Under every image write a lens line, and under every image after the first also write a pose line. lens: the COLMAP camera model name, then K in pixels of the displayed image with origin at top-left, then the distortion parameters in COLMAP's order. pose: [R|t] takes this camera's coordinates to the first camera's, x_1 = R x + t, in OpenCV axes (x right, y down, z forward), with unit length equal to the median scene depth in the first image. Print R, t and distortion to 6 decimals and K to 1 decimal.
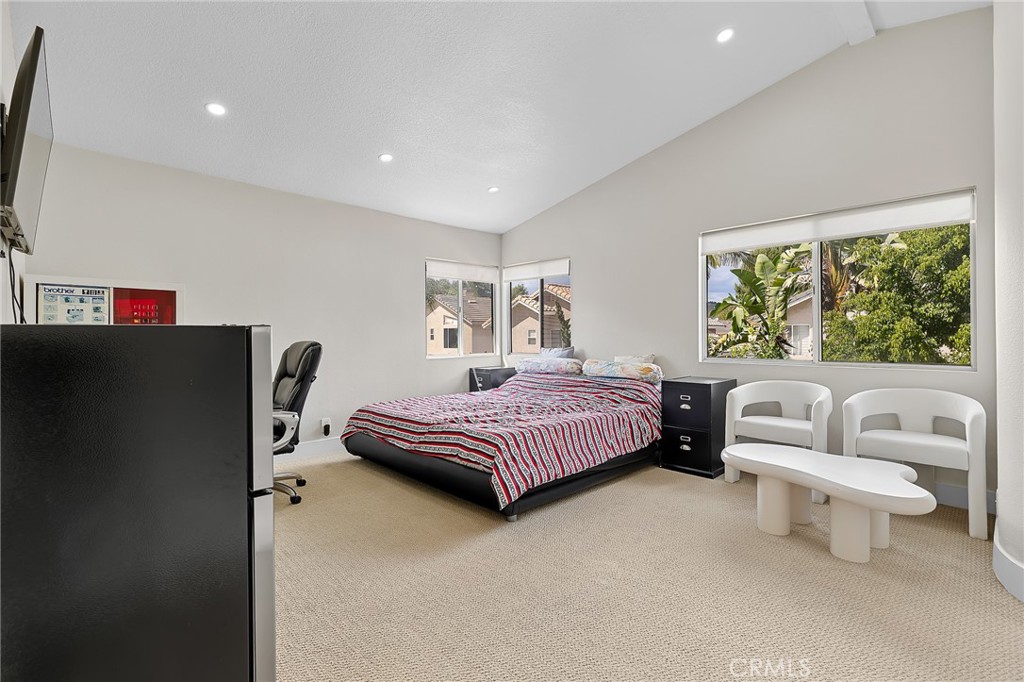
lens RADIAL K [[461.1, 0, 510.5], [0, 461.1, 339.6], [0, 0, 1]] dist [-0.003734, -0.000078]
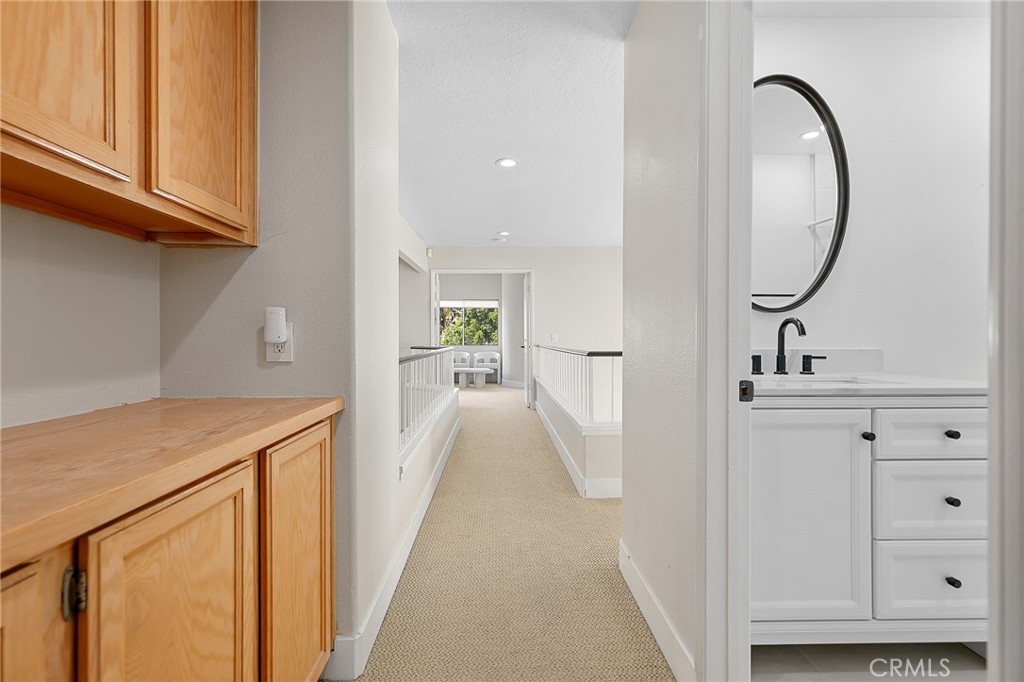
lens RADIAL K [[461.1, 0, 511.2], [0, 461.1, 338.5], [0, 0, 1]] dist [-0.003734, -0.000078]
pose [[0.668022, 0.001304, 0.744141, -1.803105], [-0.004155, 0.999989, 0.001978, -0.009930], [-0.744130, -0.004413, 0.668020, -1.673402]]
